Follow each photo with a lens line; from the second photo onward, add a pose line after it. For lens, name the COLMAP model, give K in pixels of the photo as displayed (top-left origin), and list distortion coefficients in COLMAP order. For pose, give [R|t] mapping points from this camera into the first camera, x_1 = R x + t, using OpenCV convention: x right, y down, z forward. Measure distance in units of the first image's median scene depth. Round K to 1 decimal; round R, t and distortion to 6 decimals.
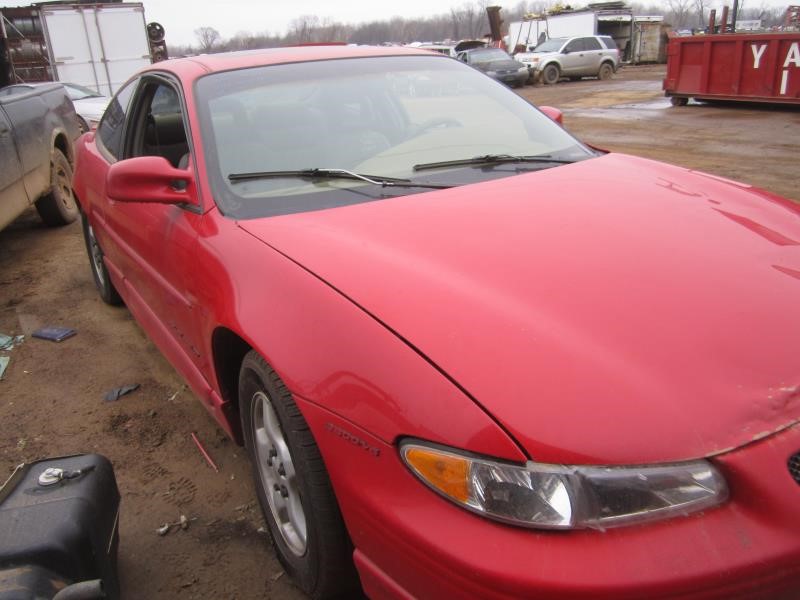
lens RADIAL K [[663.4, 0, 402.3], [0, 663.4, 301.1], [0, 0, 1]] dist [-0.032902, -0.003513]
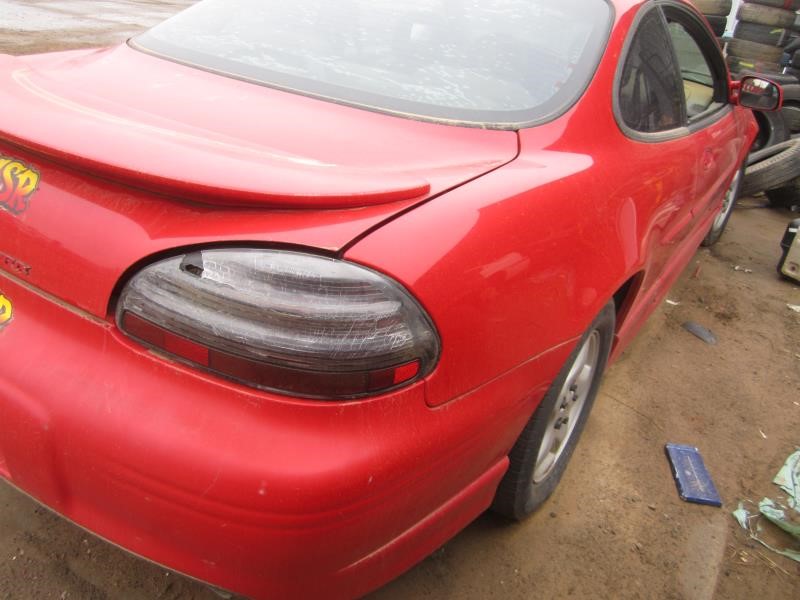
lens RADIAL K [[663.4, 0, 399.2], [0, 663.4, 301.9], [0, 0, 1]] dist [-0.032902, -0.003513]
pose [[-0.410815, -0.411724, 0.813458, -0.131559], [0.233330, 0.815032, 0.530358, -0.069469], [-0.881356, 0.407684, -0.238760, 0.205884]]
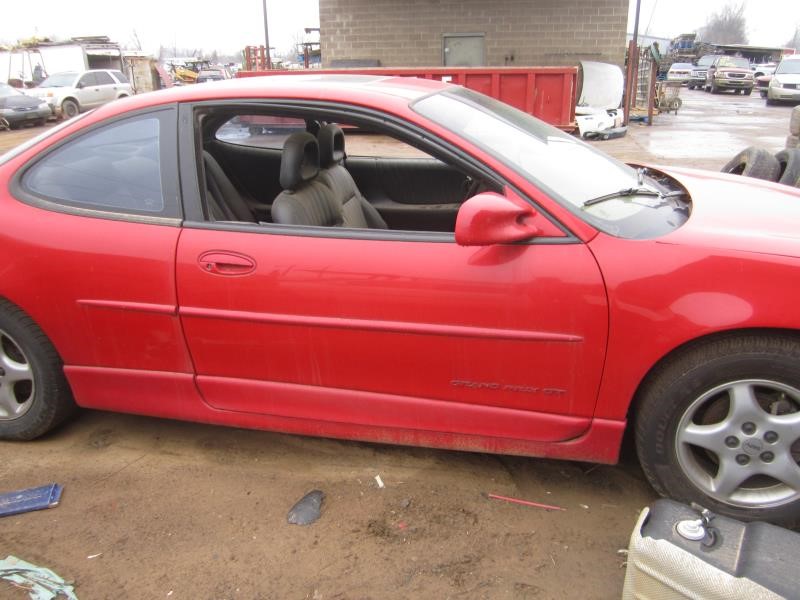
lens RADIAL K [[663.4, 0, 396.8], [0, 663.4, 301.3], [0, 0, 1]] dist [-0.032902, -0.003513]
pose [[0.725634, -0.203939, 0.657164, -0.102264], [0.234783, 0.971134, 0.042129, -0.013370], [-0.646787, 0.123721, 0.752569, 0.039692]]
